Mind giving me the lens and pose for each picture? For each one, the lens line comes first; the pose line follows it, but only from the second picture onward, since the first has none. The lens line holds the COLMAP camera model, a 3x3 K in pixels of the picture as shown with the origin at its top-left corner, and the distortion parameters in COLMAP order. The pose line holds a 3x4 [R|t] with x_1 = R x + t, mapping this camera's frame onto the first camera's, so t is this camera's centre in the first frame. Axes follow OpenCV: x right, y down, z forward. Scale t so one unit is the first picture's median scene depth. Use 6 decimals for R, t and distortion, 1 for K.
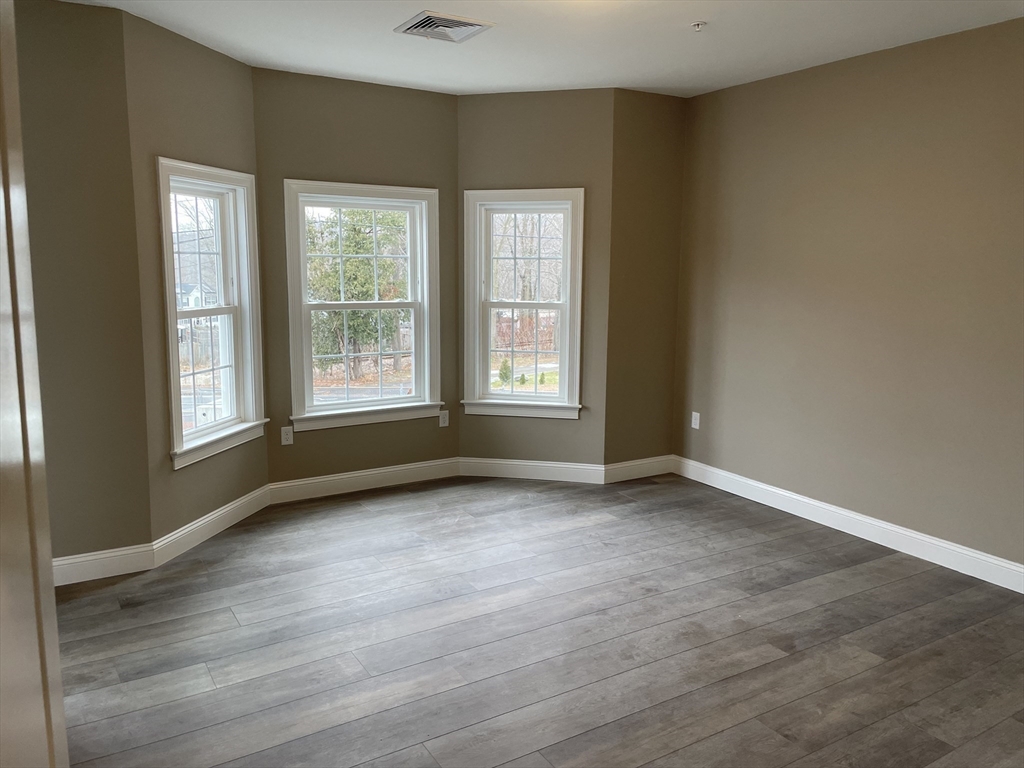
lens RADIAL K [[772.7, 0, 516.4], [0, 772.7, 384.9], [0, 0, 1]] dist [0.071150, -0.078847]
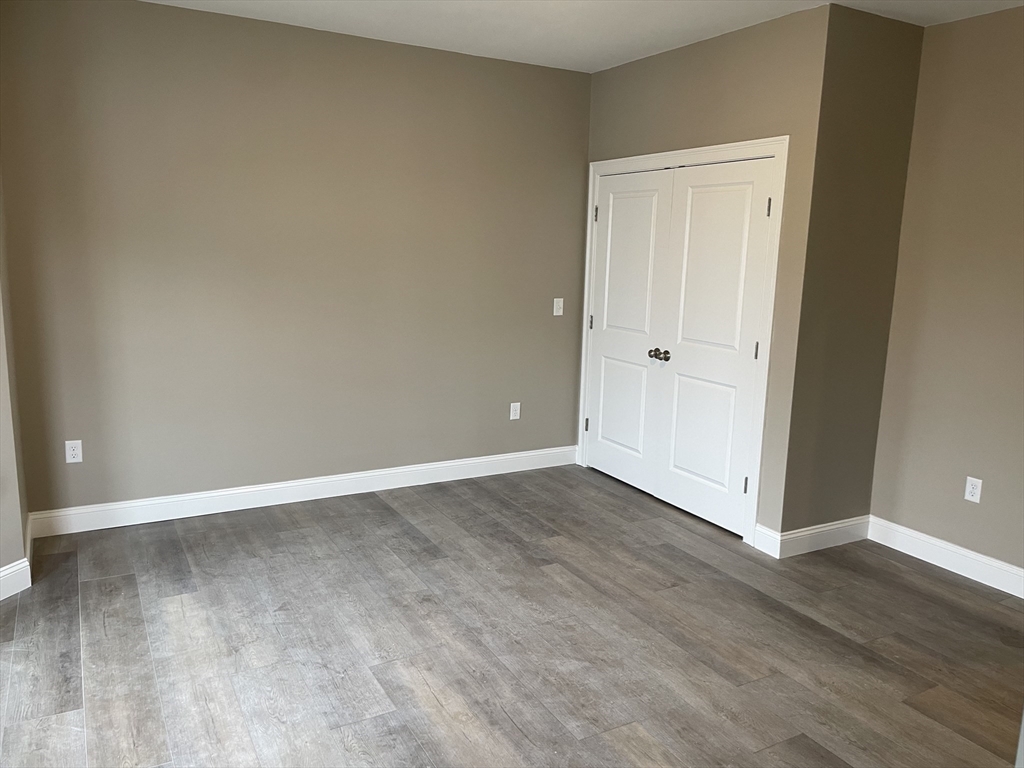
lens RADIAL K [[772.7, 0, 515.6], [0, 772.7, 383.5], [0, 0, 1]] dist [0.071150, -0.078847]
pose [[0.036191, -0.184550, 0.982157, -0.652826], [0.135068, 0.974686, 0.178169, -0.128427], [-0.990175, 0.126209, 0.060202, 0.779445]]
